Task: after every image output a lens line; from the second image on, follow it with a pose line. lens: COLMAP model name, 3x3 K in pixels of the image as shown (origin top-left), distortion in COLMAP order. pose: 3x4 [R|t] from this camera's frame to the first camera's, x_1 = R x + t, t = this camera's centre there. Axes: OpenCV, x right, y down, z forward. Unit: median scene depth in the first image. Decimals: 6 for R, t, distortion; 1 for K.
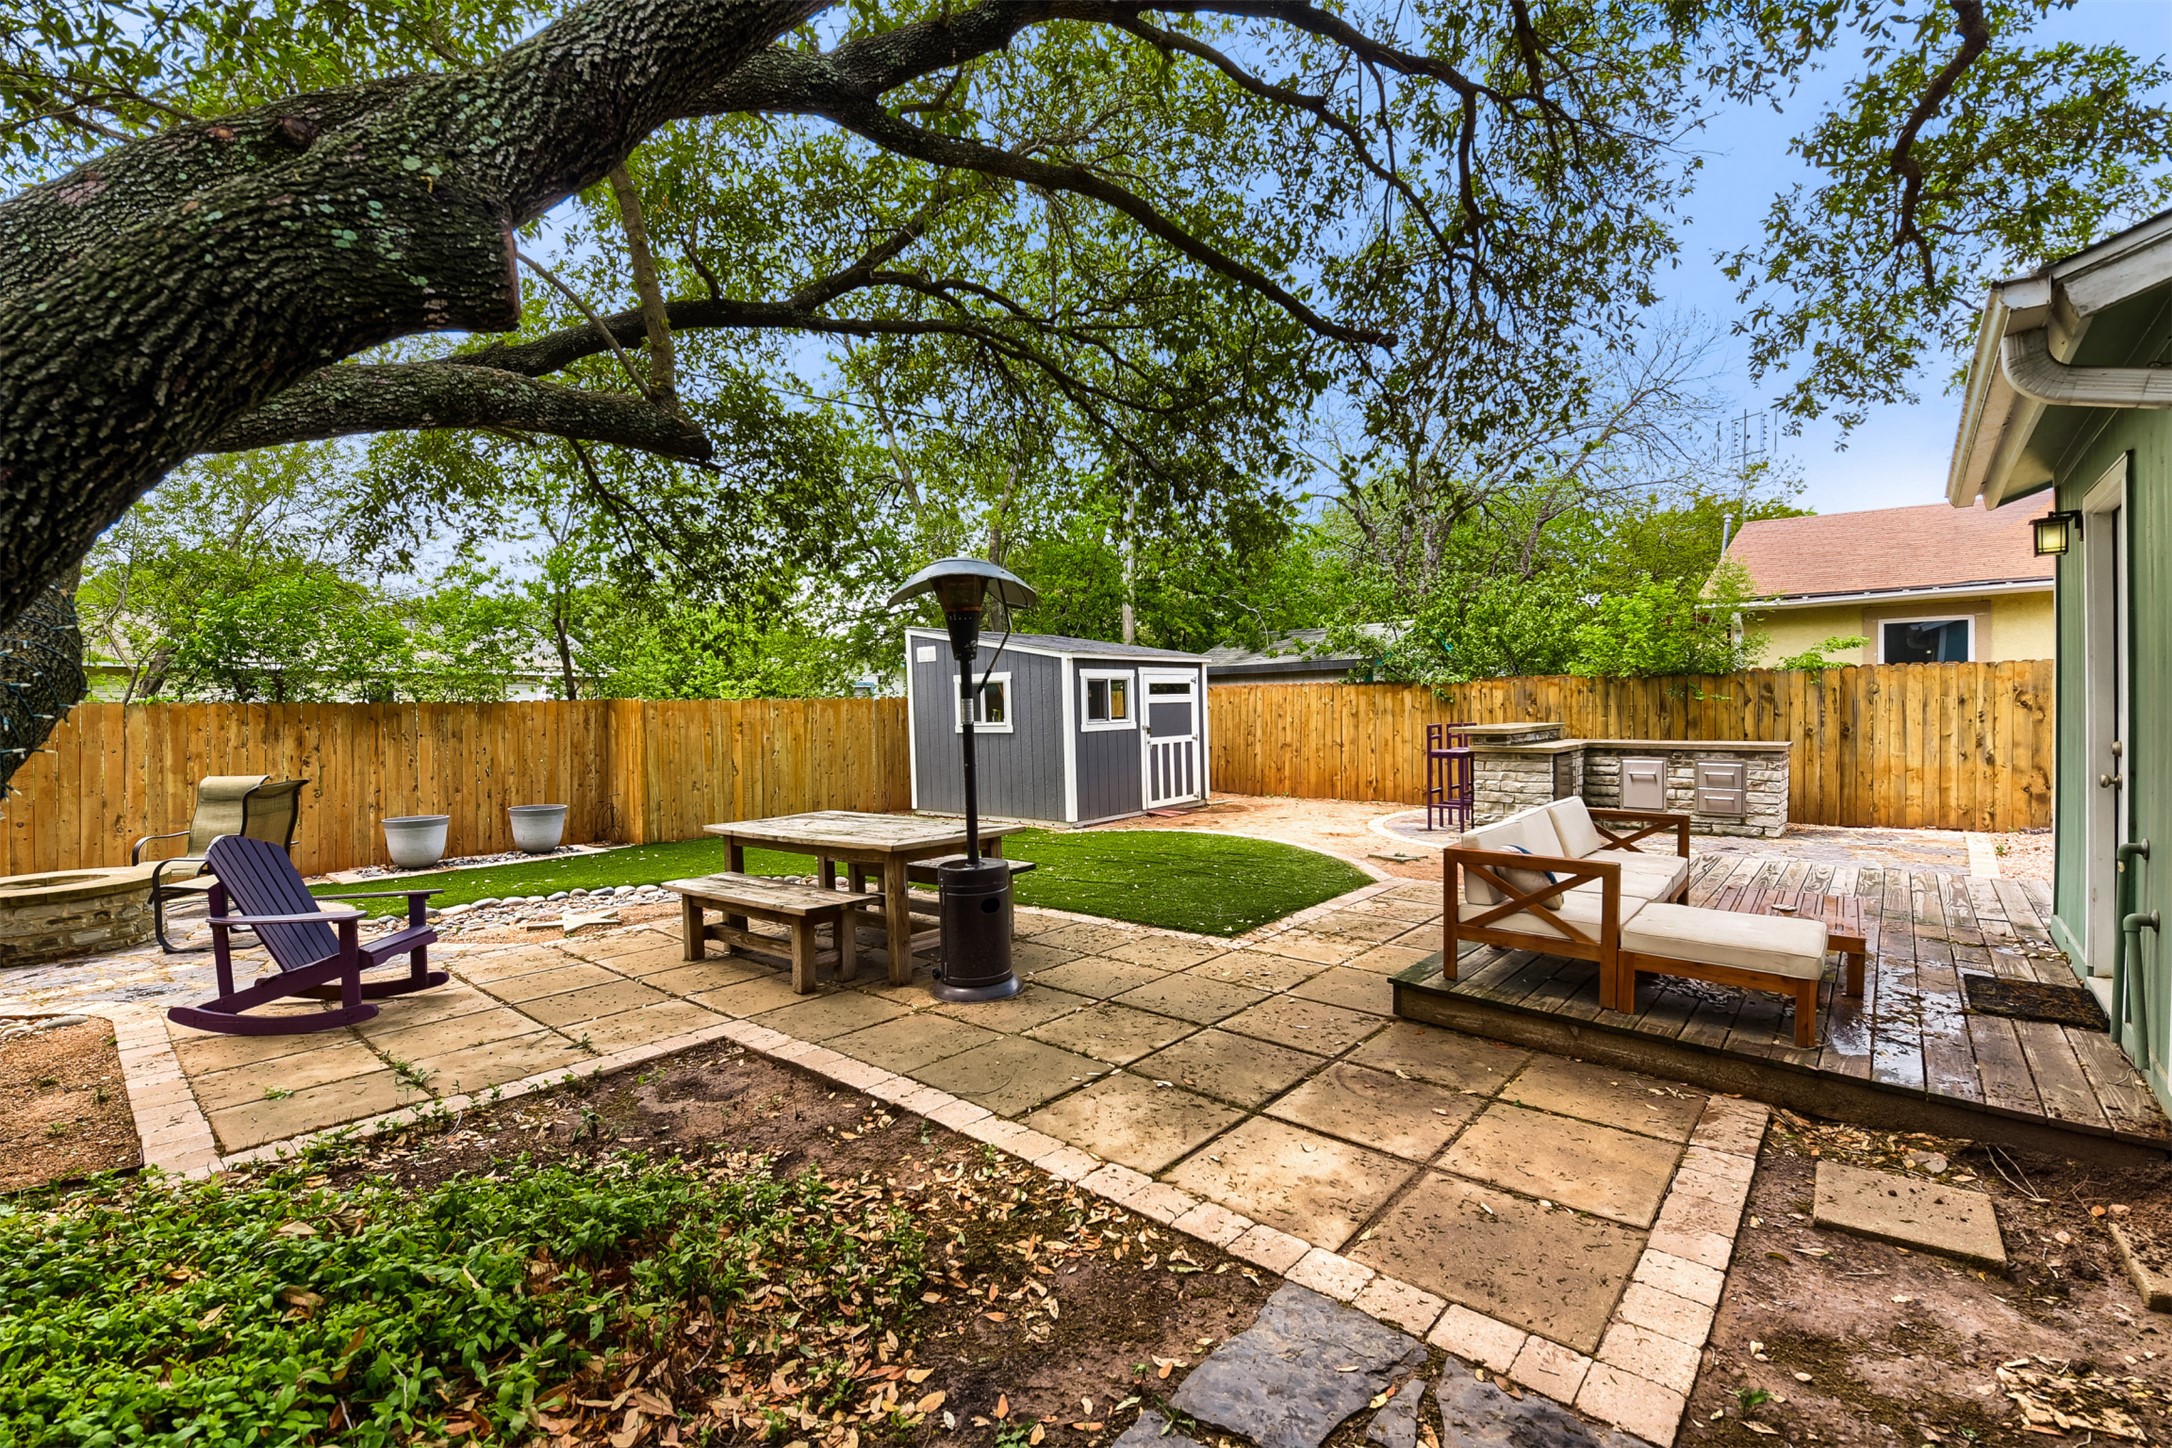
lens RADIAL K [[910.6, 0, 1071.5], [0, 910.6, 718.2], [0, 0, 1]] dist [-0.011245, -0.003745]
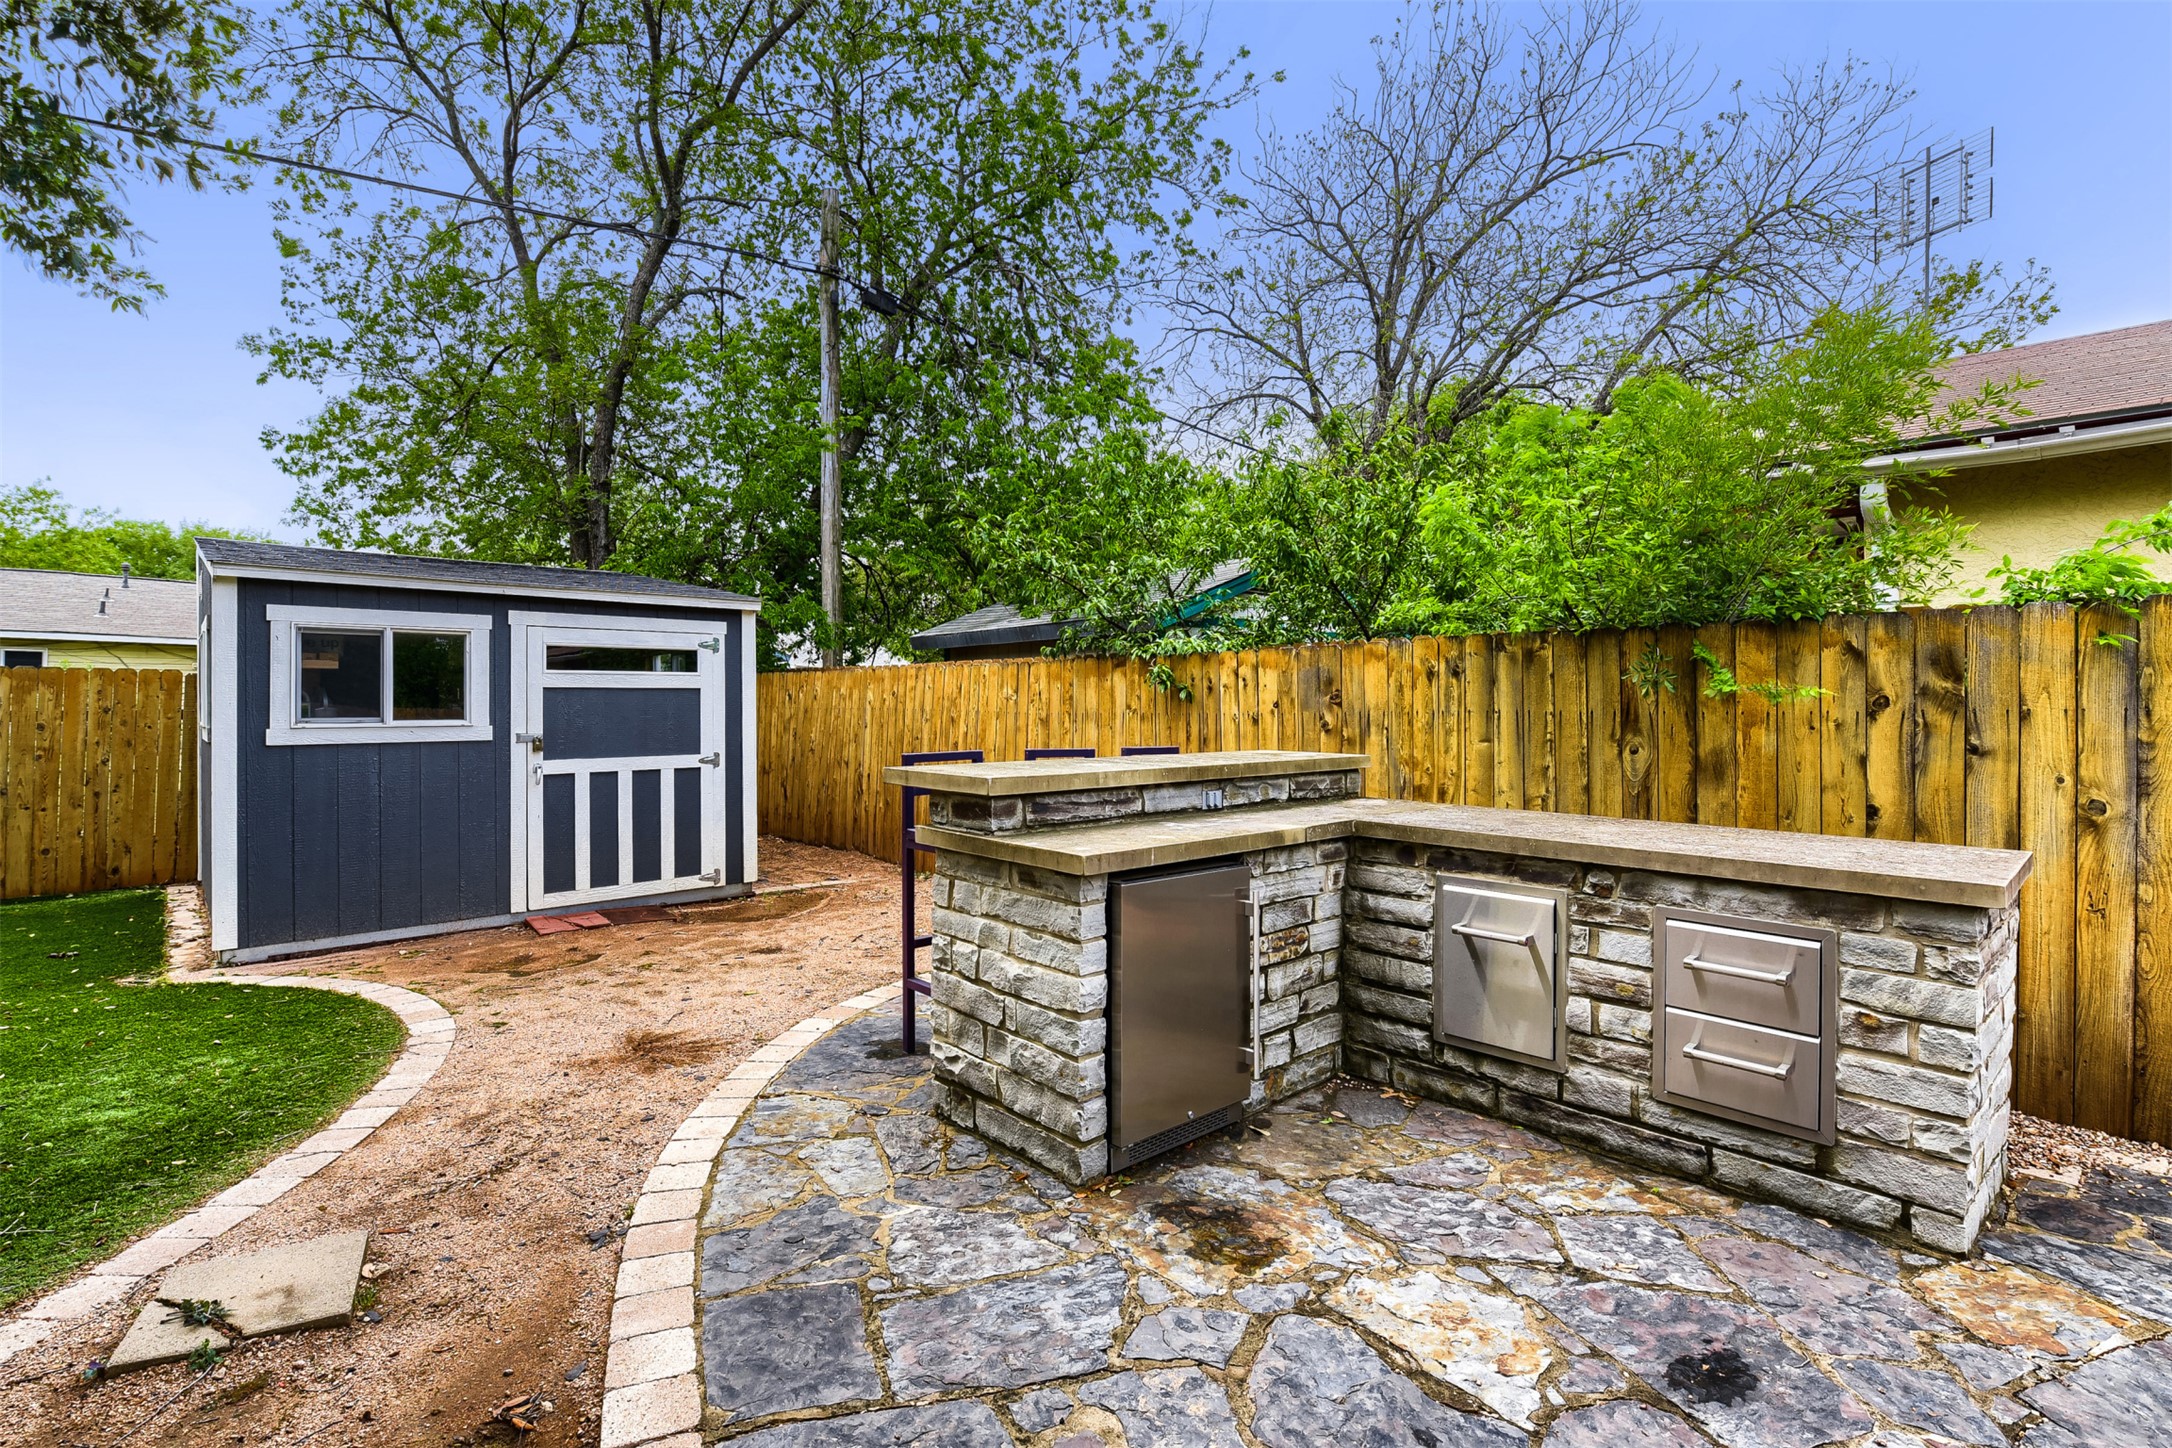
lens RADIAL K [[1001.6, 0, 1055.9], [0, 1001.6, 690.8], [0, 0, 1]] dist [-0.007254, -0.004869]
pose [[0.994507, 0.018894, -0.102951, 0.547213], [-0.021709, 0.999419, -0.026291, -0.009179], [0.102394, 0.028382, 0.994339, 0.686218]]
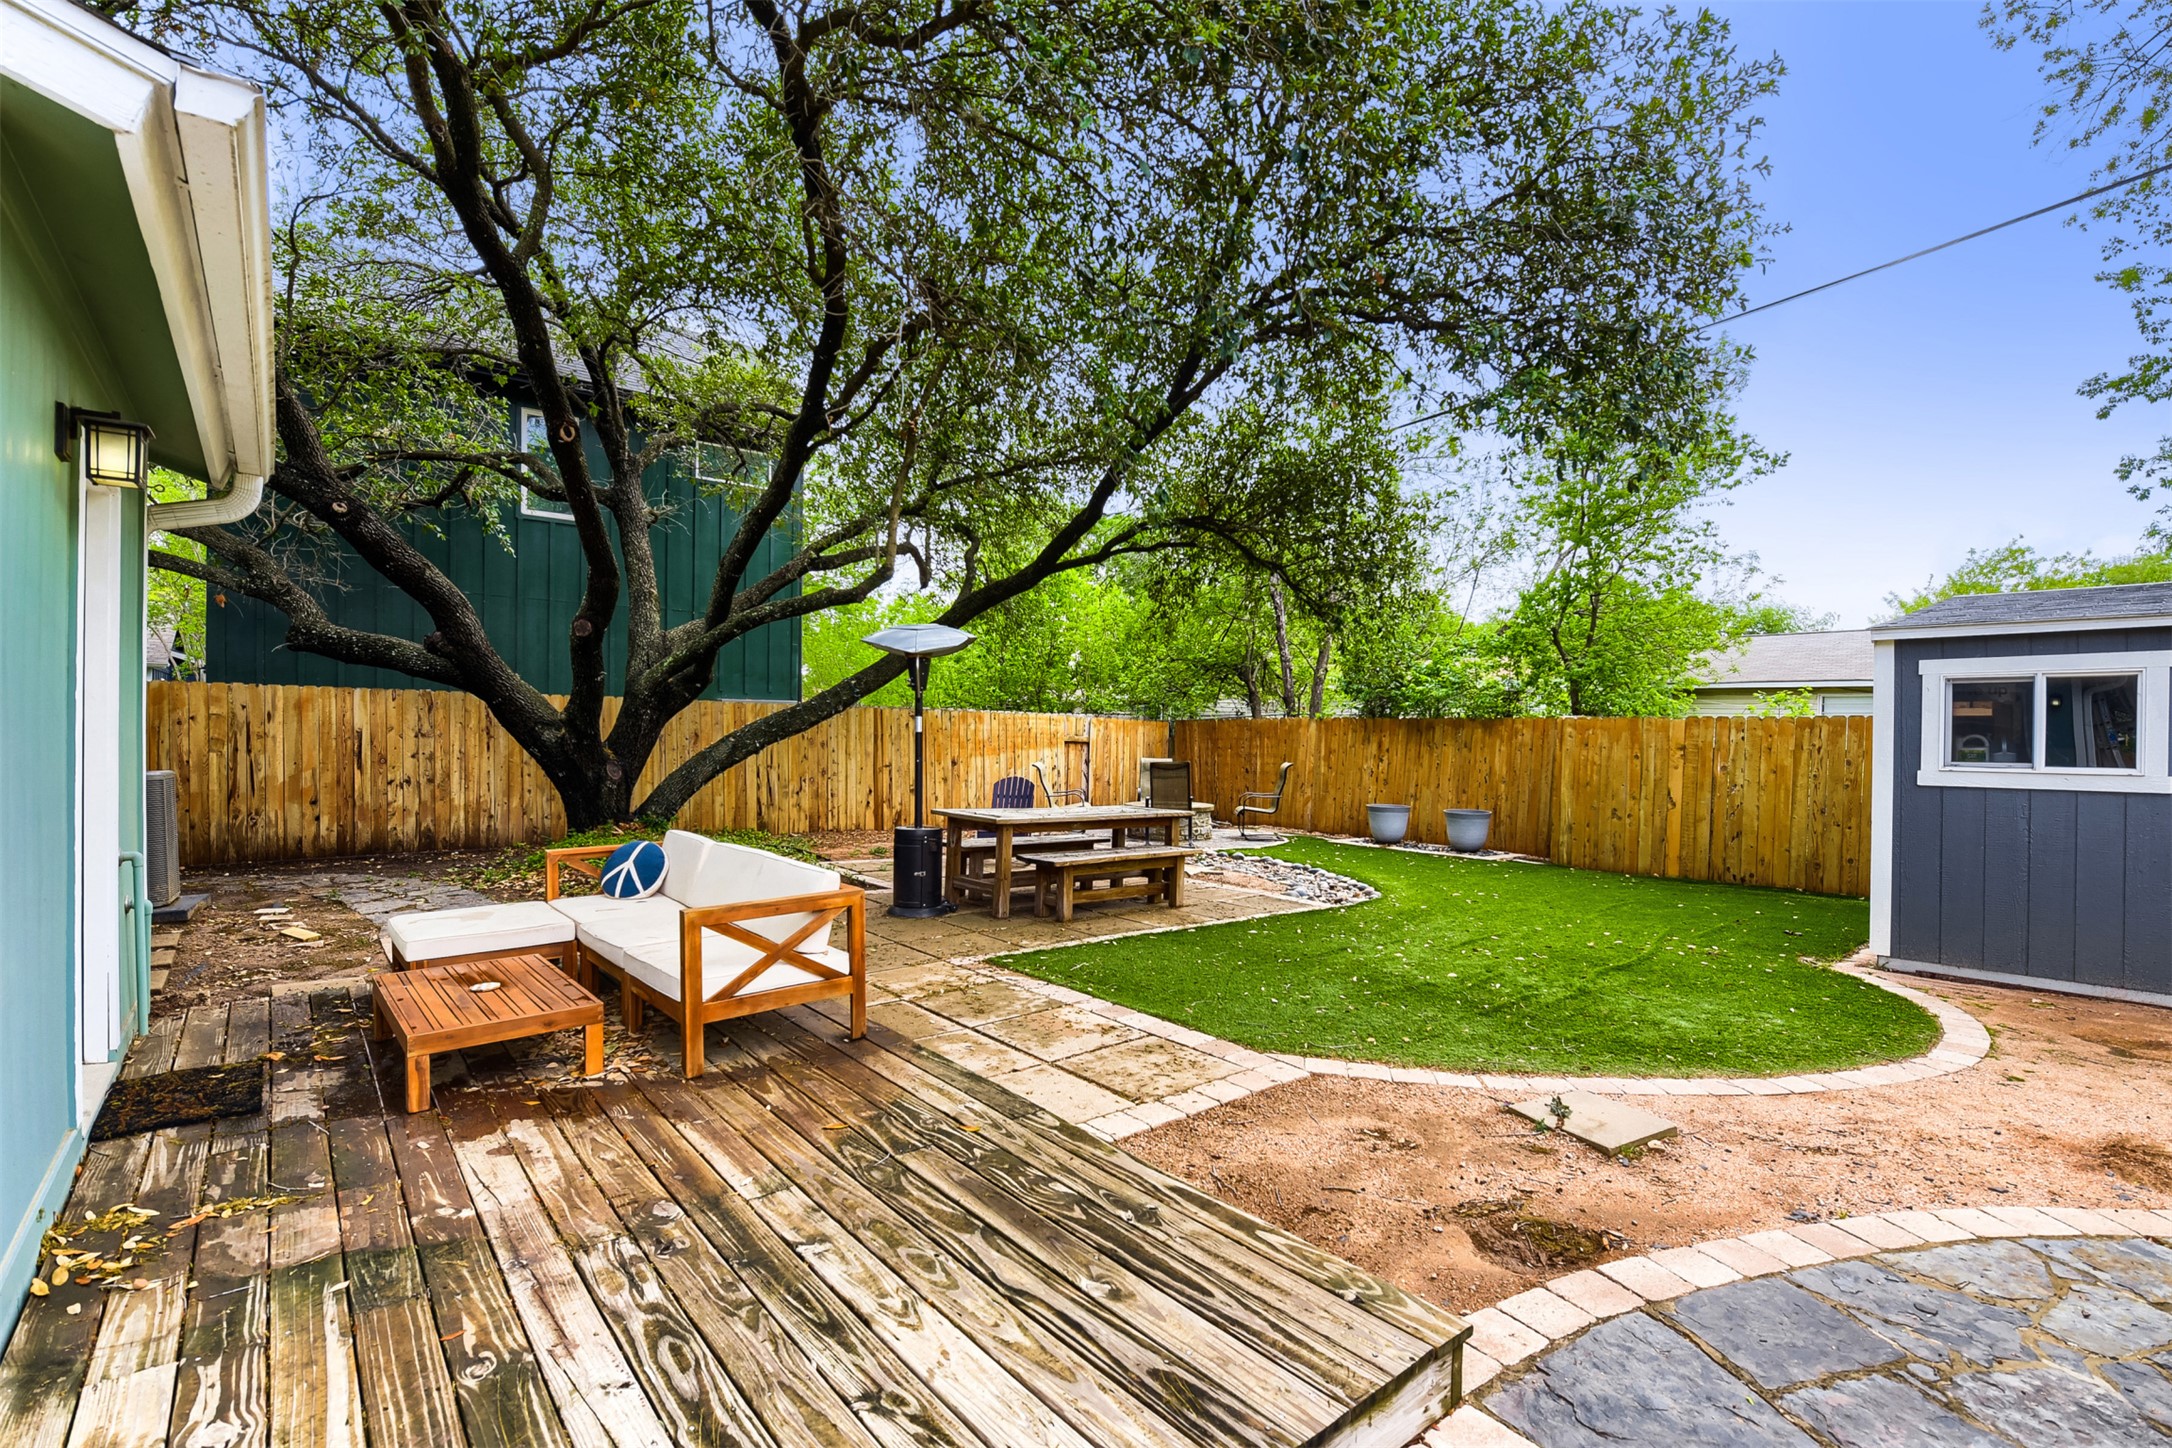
lens RADIAL K [[1001.6, 0, 1134.0], [0, 1001.6, 739.6], [0, 0, 1]] dist [-0.007254, -0.004869]
pose [[-0.112571, 0.027444, -0.993265, 0.741420], [-0.022903, 0.999281, 0.030206, -0.020807], [0.993380, 0.026149, -0.111862, 0.773436]]
